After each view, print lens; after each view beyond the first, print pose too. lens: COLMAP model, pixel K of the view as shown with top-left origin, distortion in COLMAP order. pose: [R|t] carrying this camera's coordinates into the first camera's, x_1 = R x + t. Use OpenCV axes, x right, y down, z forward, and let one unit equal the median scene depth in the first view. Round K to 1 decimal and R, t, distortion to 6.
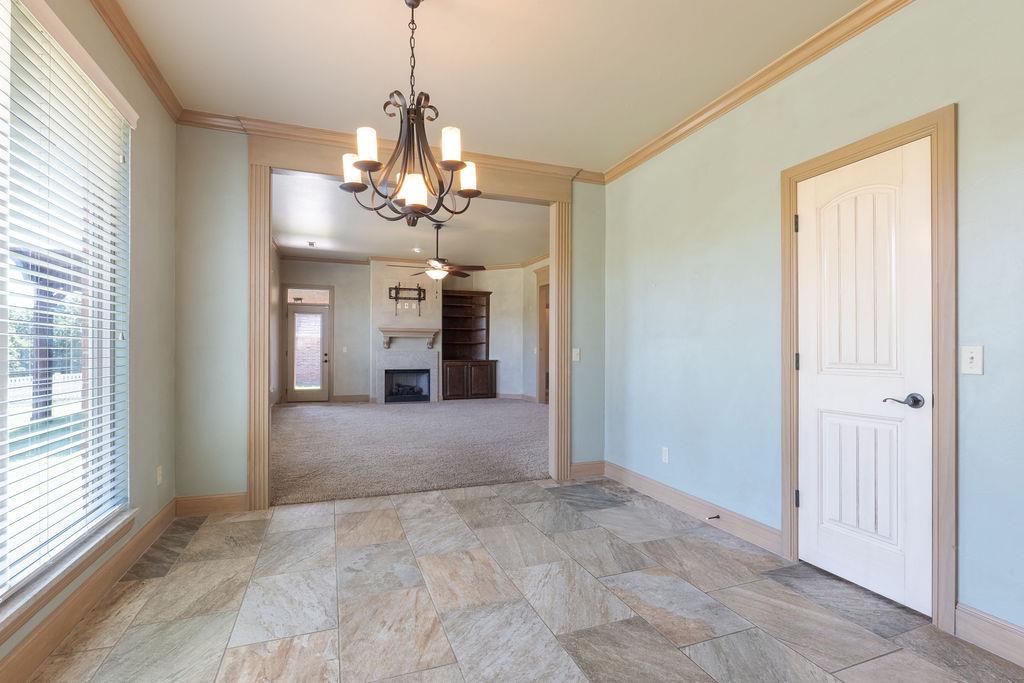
lens RADIAL K [[478.0, 0, 512.2], [0, 478.0, 344.5], [0, 0, 1]] dist [-0.004398, -0.000962]
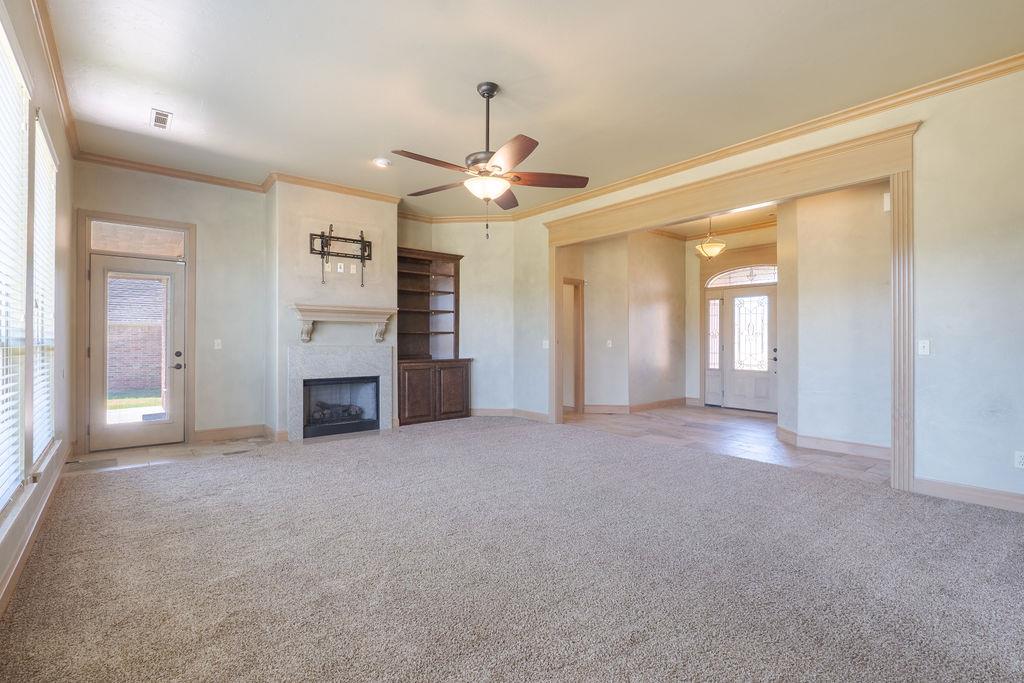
lens RADIAL K [[478.0, 0, 511.1], [0, 478.0, 335.0], [0, 0, 1]] dist [-0.004398, -0.000962]
pose [[0.947505, -0.000007, 0.319741, -0.207993], [0.001532, 0.999989, -0.004518, 0.003079], [-0.319737, 0.004771, 0.947494, 0.382086]]
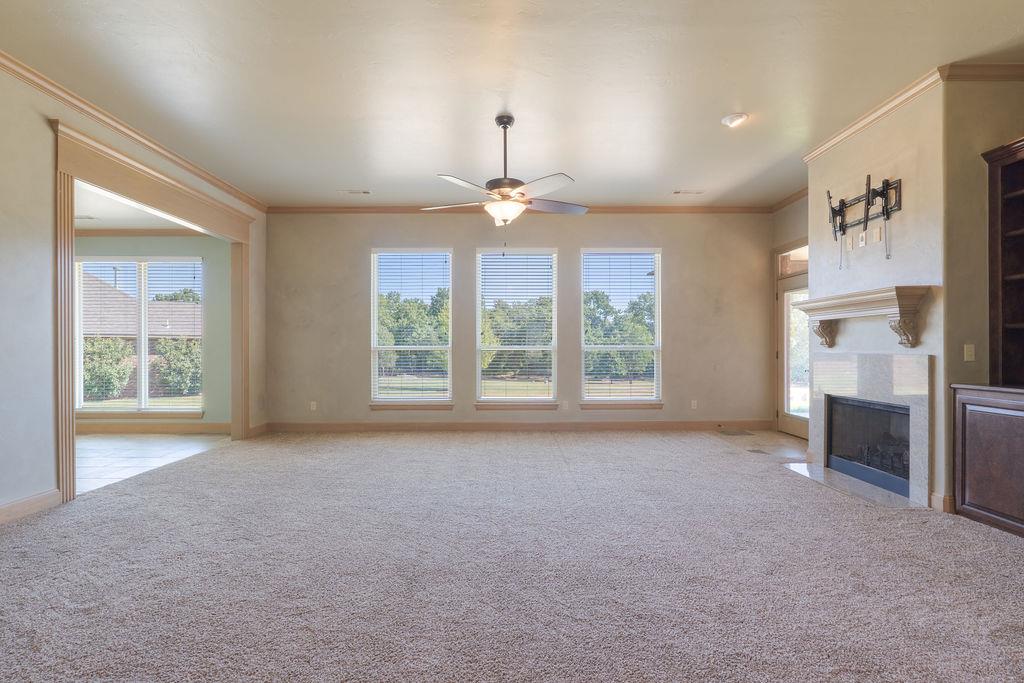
lens RADIAL K [[478.0, 0, 511.7], [0, 478.0, 349.7], [0, 0, 1]] dist [-0.004398, -0.000962]
pose [[-0.348592, -0.011398, -0.937205, 0.250158], [-0.010277, 0.999912, -0.008338, 0.016968], [0.937218, 0.006725, -0.348678, 0.855182]]
